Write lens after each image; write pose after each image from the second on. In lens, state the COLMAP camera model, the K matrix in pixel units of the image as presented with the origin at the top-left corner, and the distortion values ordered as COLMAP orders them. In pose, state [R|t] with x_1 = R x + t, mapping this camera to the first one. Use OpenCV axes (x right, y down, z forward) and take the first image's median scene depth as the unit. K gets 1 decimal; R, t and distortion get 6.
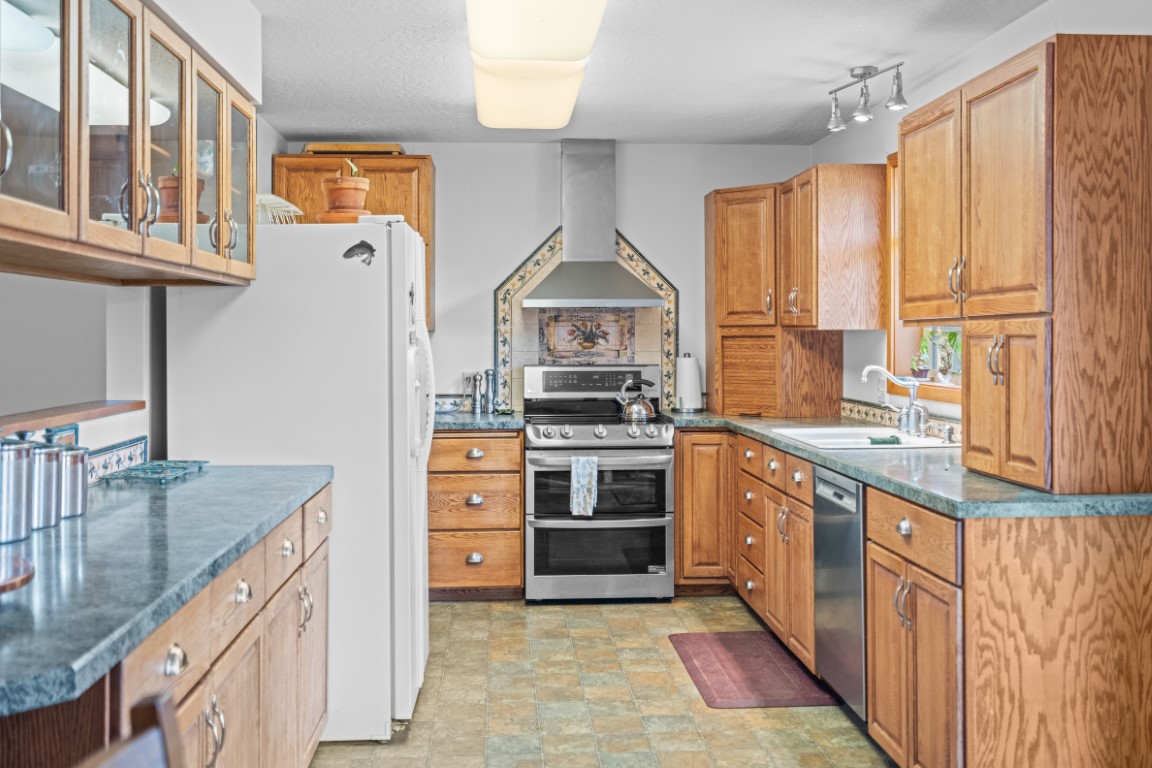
lens RADIAL K [[1165.1, 0, 573.3], [0, 1165.1, 349.5], [0, 0, 1]] dist [0.001930, 0.002699]
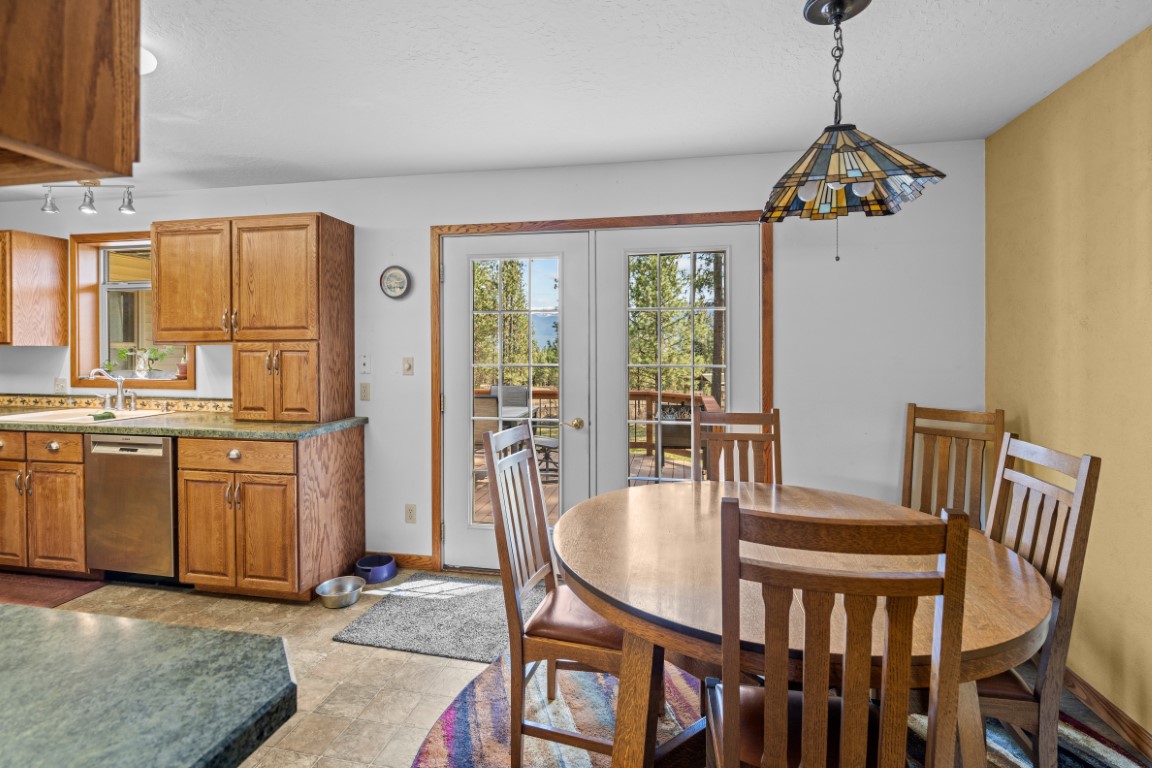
lens RADIAL K [[526.4, 0, 574.2], [0, 526.4, 355.5], [0, 0, 1]] dist [0.015927, -0.006390]
pose [[0.256774, -0.006563, 0.966449, -0.244126], [0.008760, 0.999952, 0.004463, -0.001618], [-0.966432, 0.007320, 0.256820, 0.165976]]
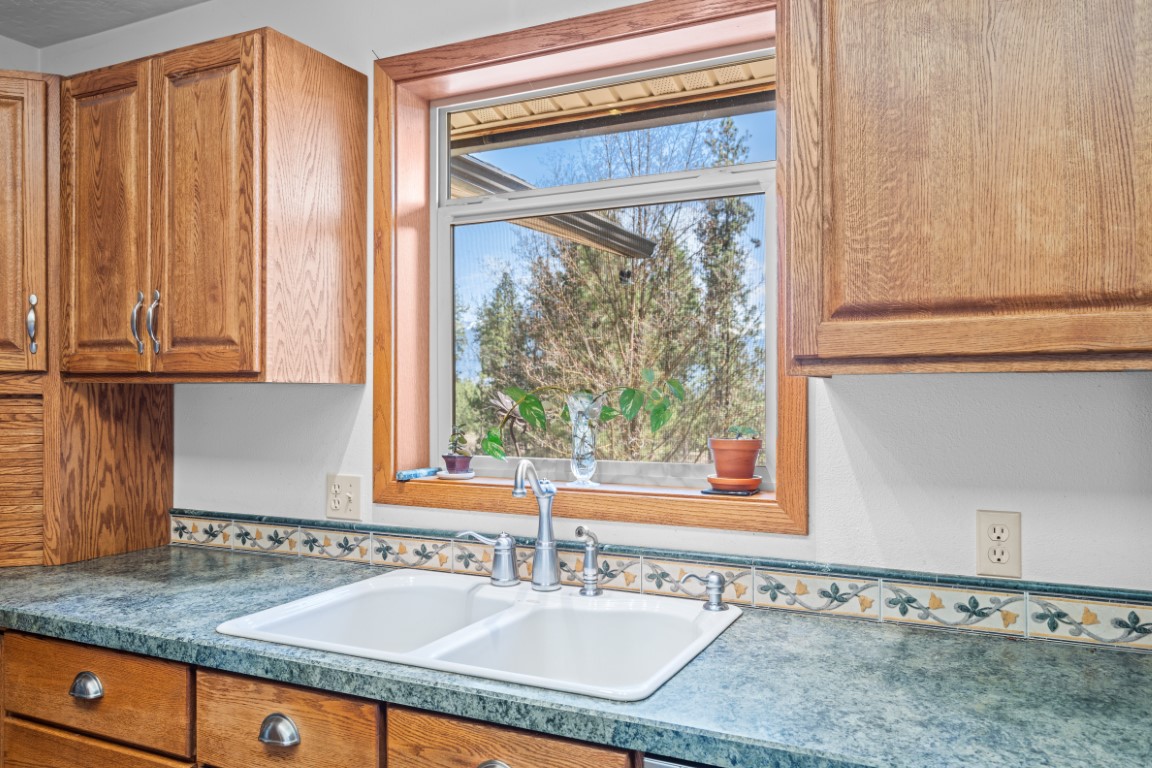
lens RADIAL K [[858.8, 0, 579.7], [0, 858.8, 387.8], [0, 0, 1]] dist [0.007388, 0.003419]
pose [[0.496140, 0.007662, 0.868209, -0.026080], [0.009539, 0.999853, -0.014275, -0.008496], [-0.868190, 0.015364, 0.495993, 0.721362]]
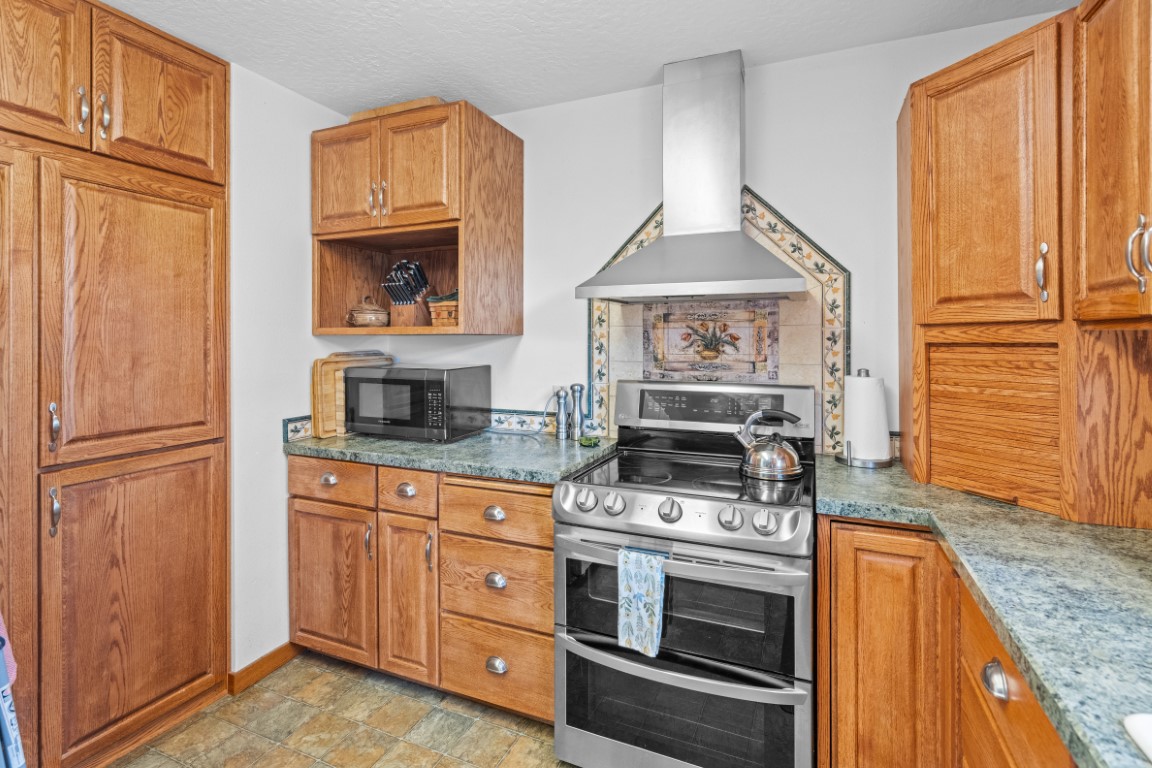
lens RADIAL K [[541.2, 0, 578.9], [0, 541.2, 340.0], [0, 0, 1]] dist [-0.000946, -0.000455]
pose [[0.890512, 0.003230, -0.454949, 0.114406], [-0.008416, 0.999921, -0.009376, -0.010729], [0.454882, 0.012178, 0.890468, 0.816975]]
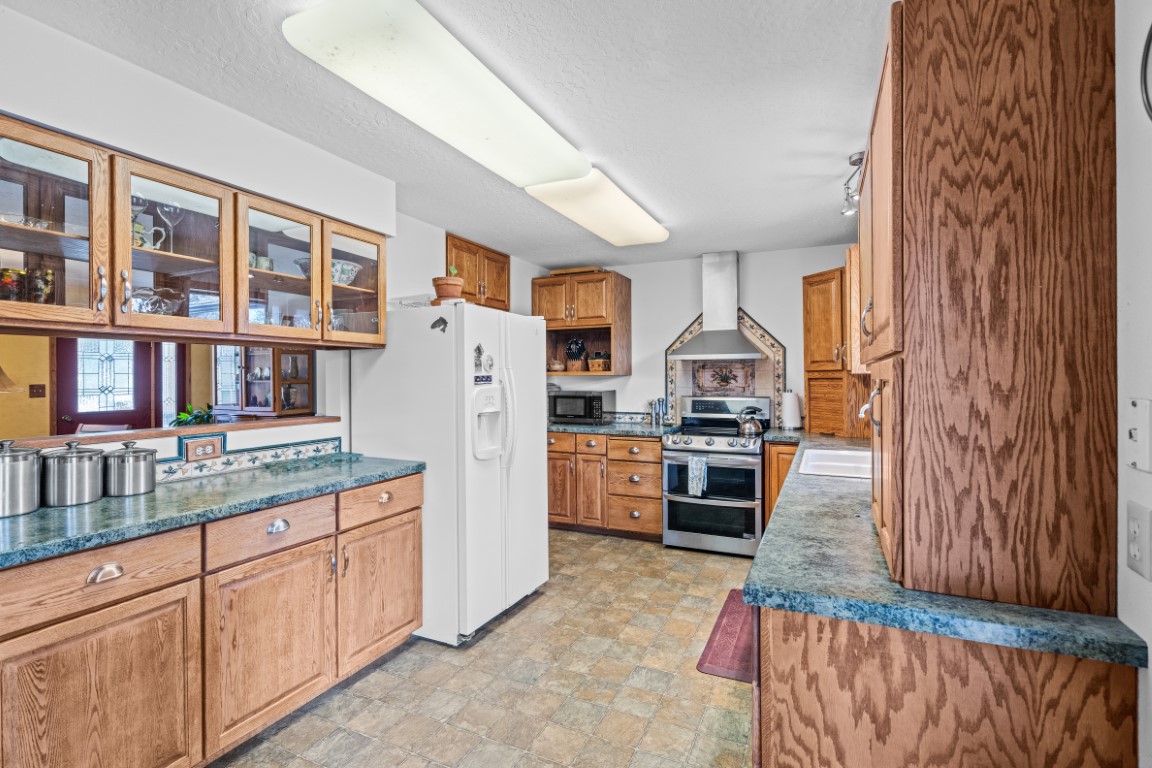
lens RADIAL K [[530.0, 0, 580.9], [0, 530.0, 379.5], [0, 0, 1]] dist [-0.004209, 0.000515]
pose [[0.878581, 0.000886, -0.477593, 0.226960], [-0.004053, 0.999976, -0.005602, -0.005822], [0.477576, 0.006858, 0.878564, 0.343520]]
